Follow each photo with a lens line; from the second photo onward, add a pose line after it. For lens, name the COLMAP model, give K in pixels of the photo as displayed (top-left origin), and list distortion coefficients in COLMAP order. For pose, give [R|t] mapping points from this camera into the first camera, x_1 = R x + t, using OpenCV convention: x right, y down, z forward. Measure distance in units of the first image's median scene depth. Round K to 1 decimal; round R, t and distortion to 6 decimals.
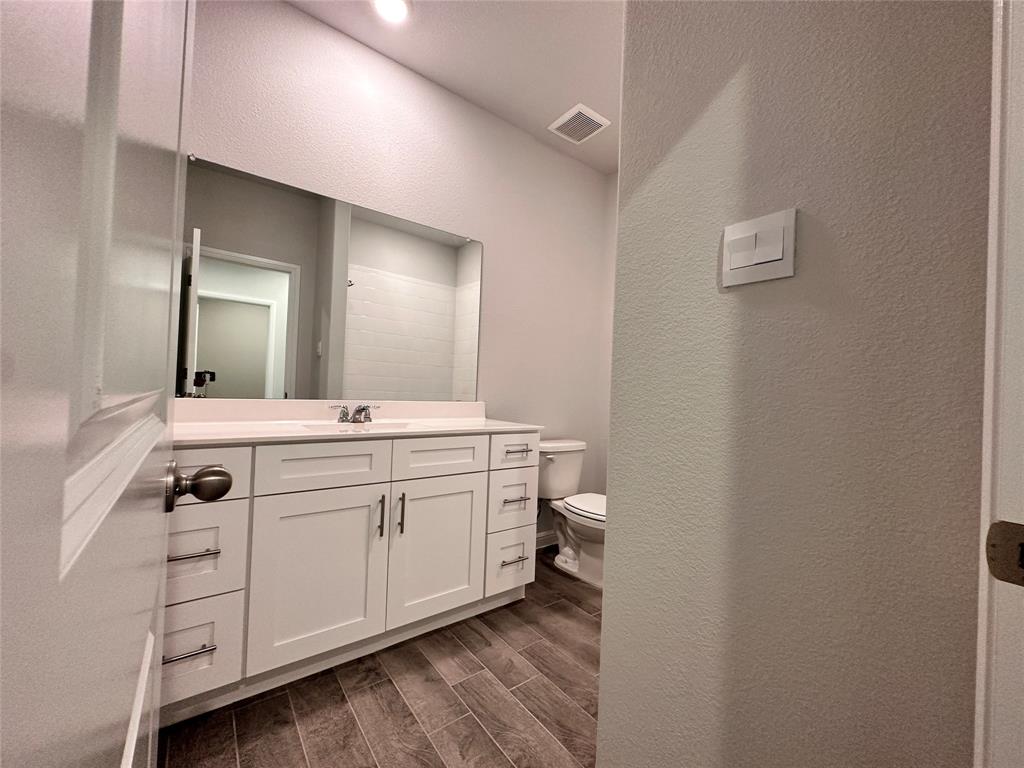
lens RADIAL K [[408.6, 0, 511.0], [0, 408.6, 386.0], [0, 0, 1]] dist [-0.002419, 0.000575]
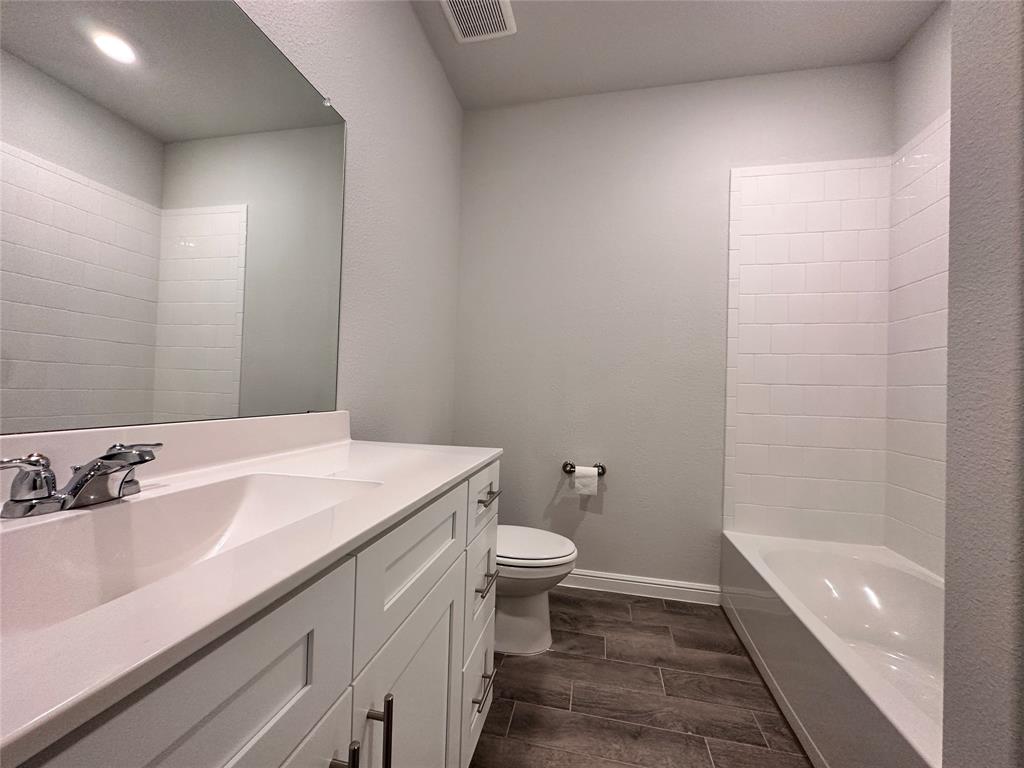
lens RADIAL K [[408.6, 0, 513.6], [0, 408.6, 390.4], [0, 0, 1]] dist [-0.002419, 0.000575]
pose [[0.758297, -0.011273, 0.651812, -0.269746], [-0.010939, 0.999490, 0.030012, -0.009698], [-0.651817, -0.029888, 0.757787, 0.441289]]
